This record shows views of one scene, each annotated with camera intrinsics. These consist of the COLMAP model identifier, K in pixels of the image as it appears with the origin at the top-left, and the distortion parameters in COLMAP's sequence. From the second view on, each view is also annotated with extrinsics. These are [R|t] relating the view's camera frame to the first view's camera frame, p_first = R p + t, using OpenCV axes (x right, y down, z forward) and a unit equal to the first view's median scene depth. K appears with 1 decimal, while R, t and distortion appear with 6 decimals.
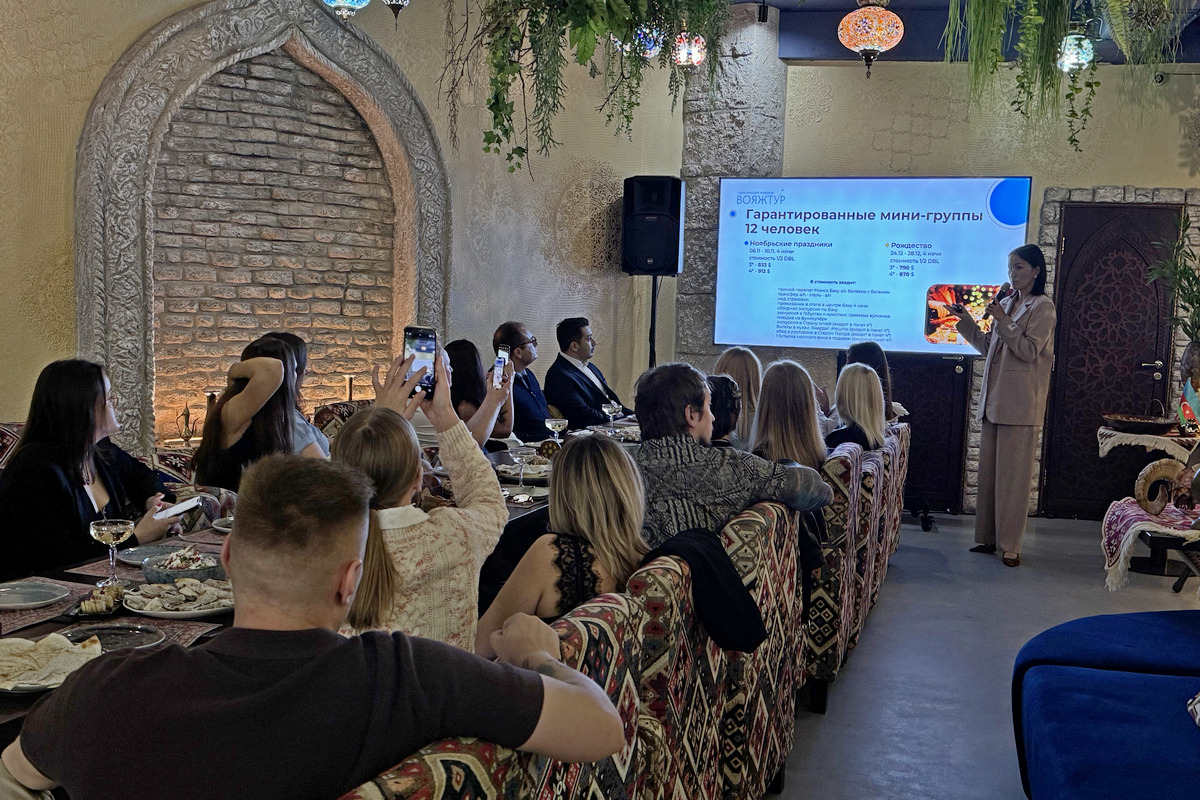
lens RADIAL K [[1392.7, 0, 602.3], [0, 1392.7, 452.6], [0, 0, 1]] dist [0.116969, 0.000000]
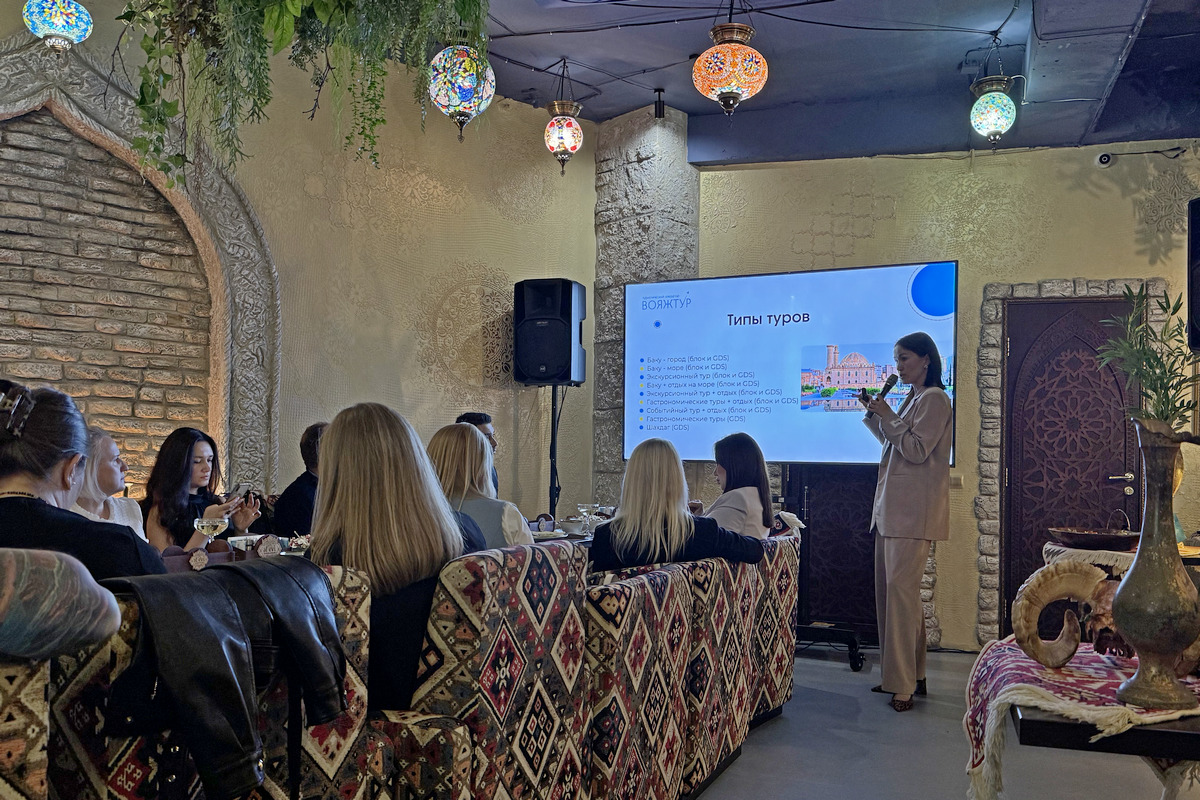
lens RADIAL K [[1044.1, 0, 596.7], [0, 1044.1, 447.2], [0, 0, 1]] dist [0.110897, -0.171948]
pose [[0.992511, -0.016619, -0.121021, 0.179018], [-0.000179, 0.990503, -0.137489, 0.011215], [0.122156, 0.136481, 0.983082, 0.386160]]
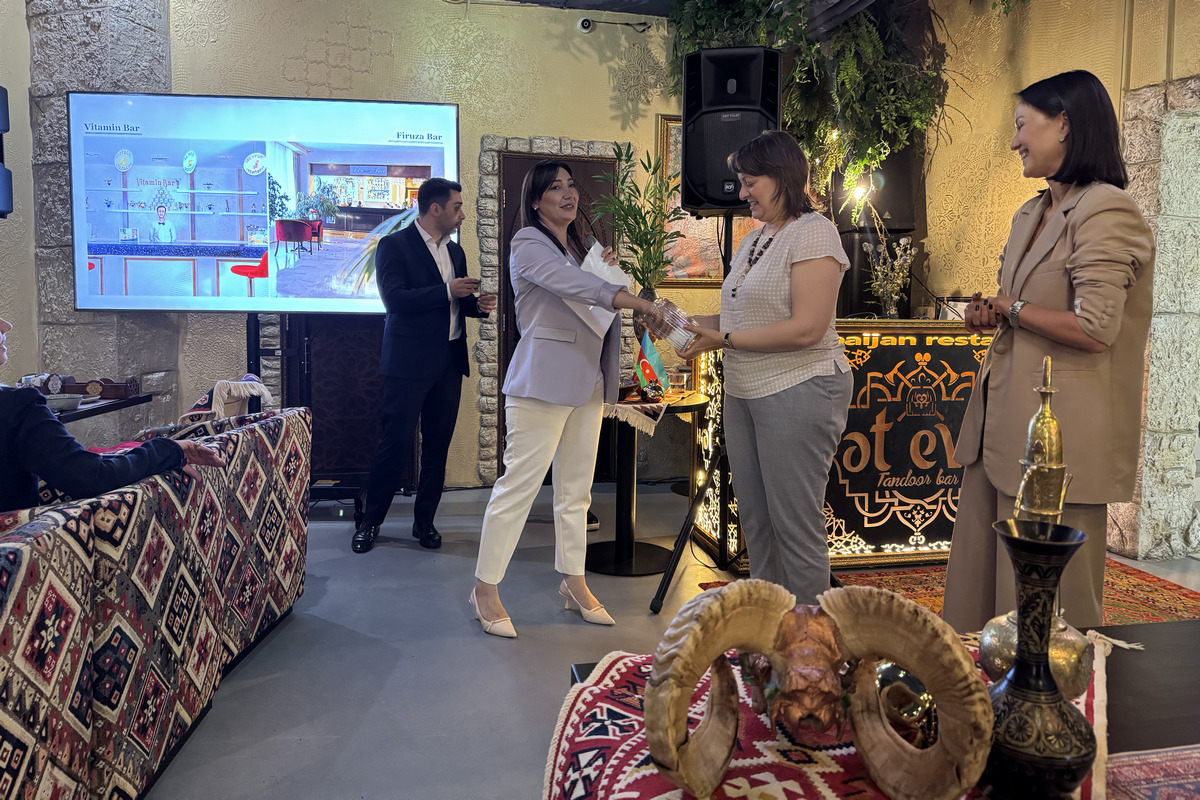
lens RADIAL K [[839.2, 0, 599.1], [0, 839.2, 357.6], [0, 0, 1]] dist [0.072241, -0.086801]
pose [[0.925693, -0.046015, 0.375466, 0.206535], [0.062186, 0.997581, -0.031058, -0.023438], [-0.373128, 0.052099, 0.926316, 0.565543]]
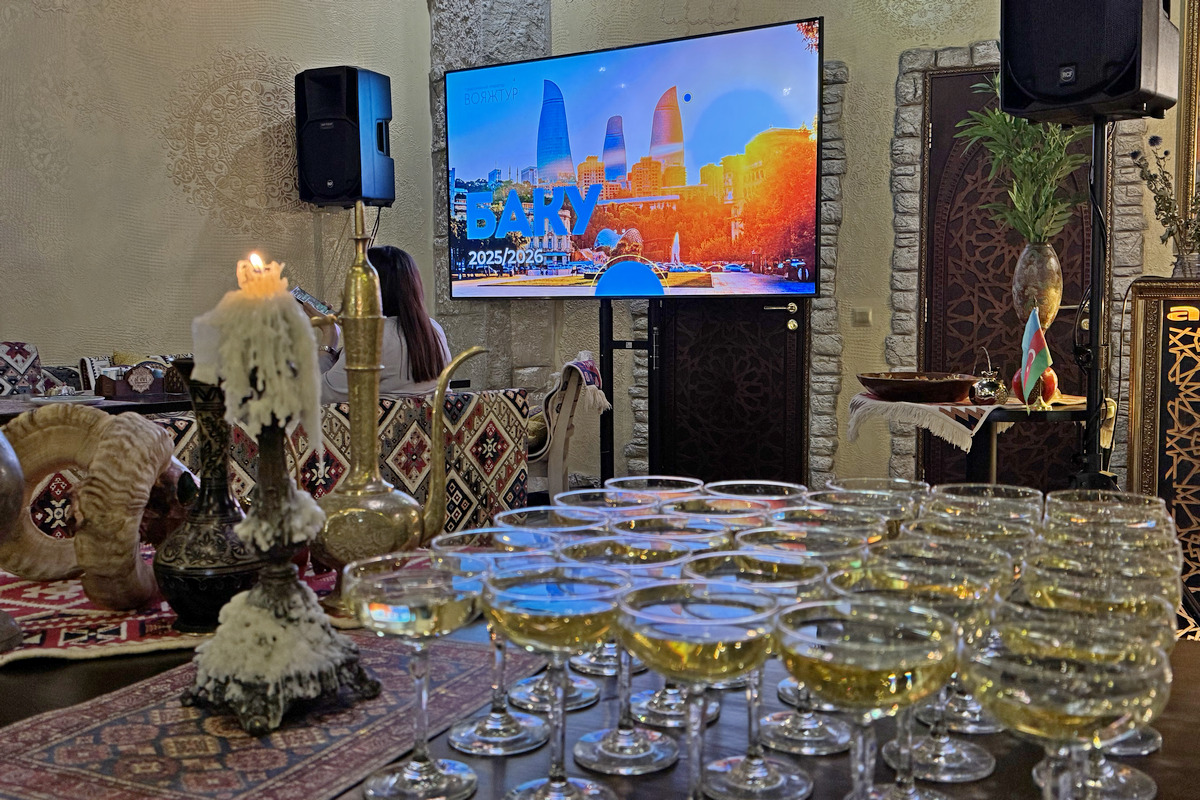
lens RADIAL K [[1181.1, 0, 599.3], [0, 1181.1, 394.4], [0, 0, 1]] dist [0.056444, 0.000000]
pose [[0.967053, -0.014501, -0.254161, 0.384961], [-0.000022, 0.998372, -0.057045, 0.011011], [0.254575, 0.055171, 0.965478, 0.512274]]
